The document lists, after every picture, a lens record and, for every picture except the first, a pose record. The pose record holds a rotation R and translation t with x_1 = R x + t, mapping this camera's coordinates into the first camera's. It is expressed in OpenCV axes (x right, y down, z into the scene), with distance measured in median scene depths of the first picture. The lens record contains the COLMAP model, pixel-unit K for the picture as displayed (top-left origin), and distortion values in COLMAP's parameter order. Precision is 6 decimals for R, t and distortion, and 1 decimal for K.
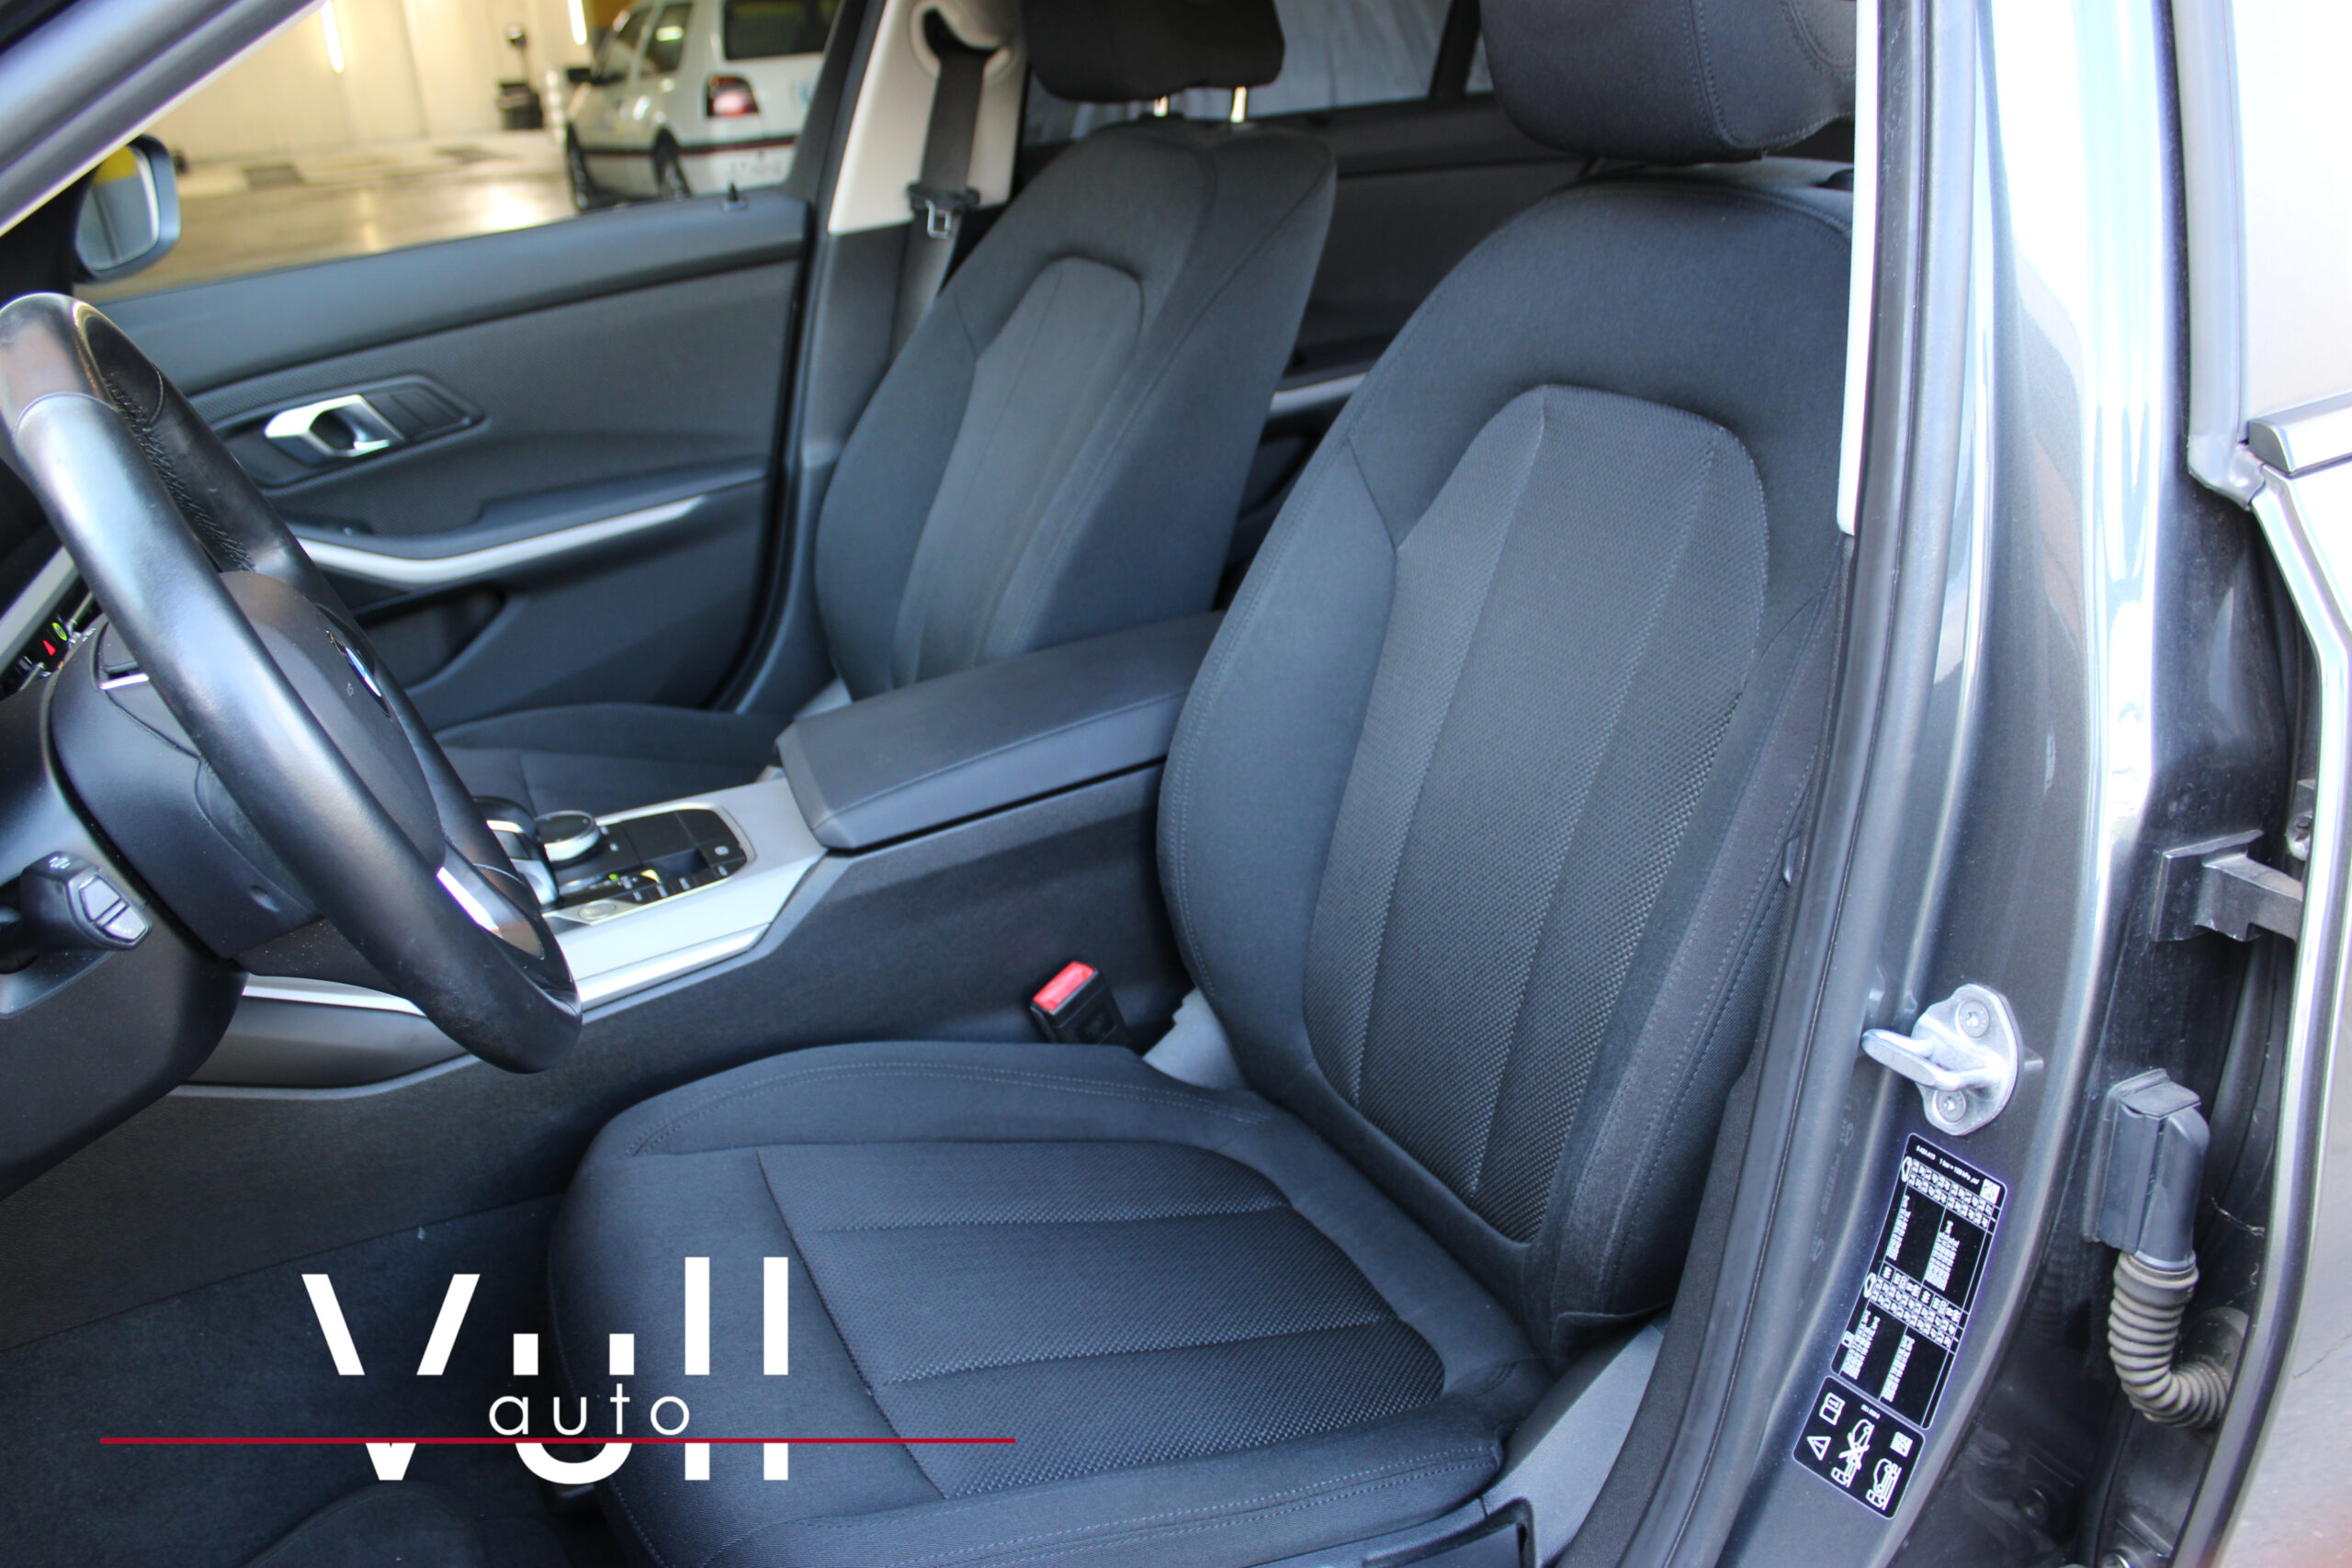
lens RADIAL K [[1950.7, 0, 1176.0], [0, 1950.7, 784.0], [0, 0, 1]] dist [-0.182989, 0.187920]
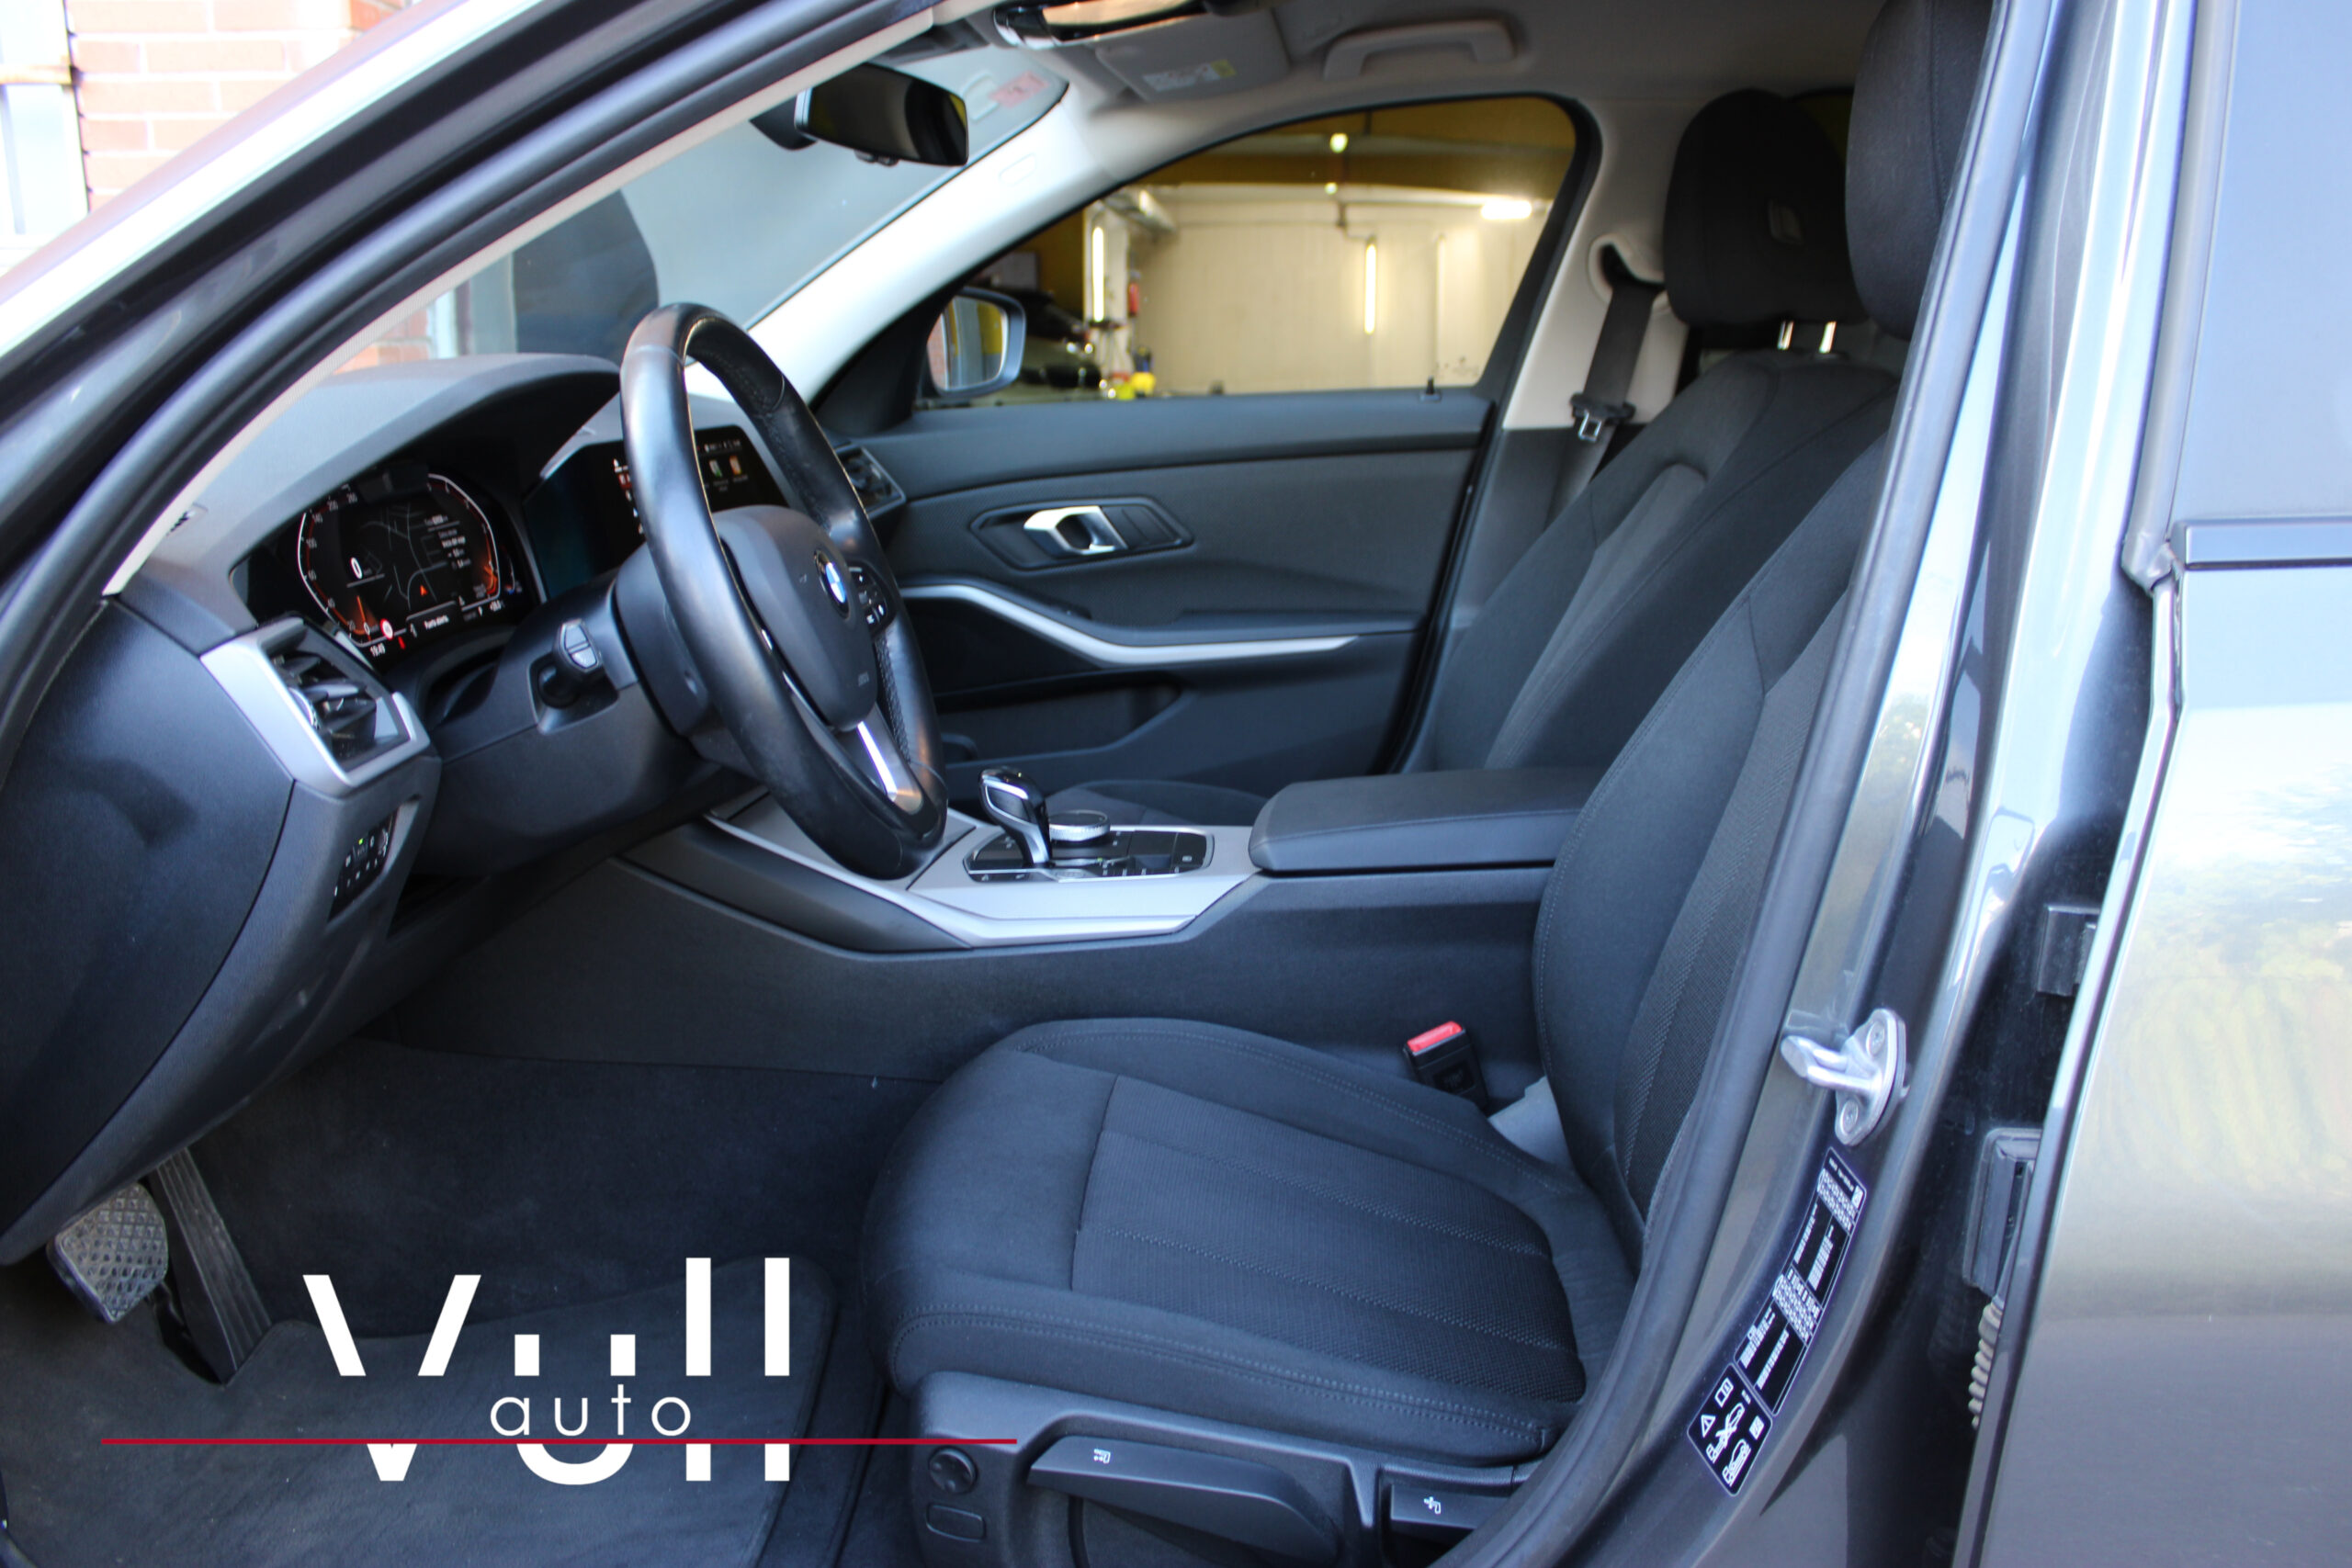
lens RADIAL K [[1950.7, 0, 1176.0], [0, 1950.7, 784.0], [0, 0, 1]] dist [-0.182989, 0.187920]
pose [[0.872348, 0.170169, -0.458314, 0.319363], [-0.236159, 0.967512, -0.090270, 0.102922], [0.428064, 0.186982, 0.884194, -0.102624]]
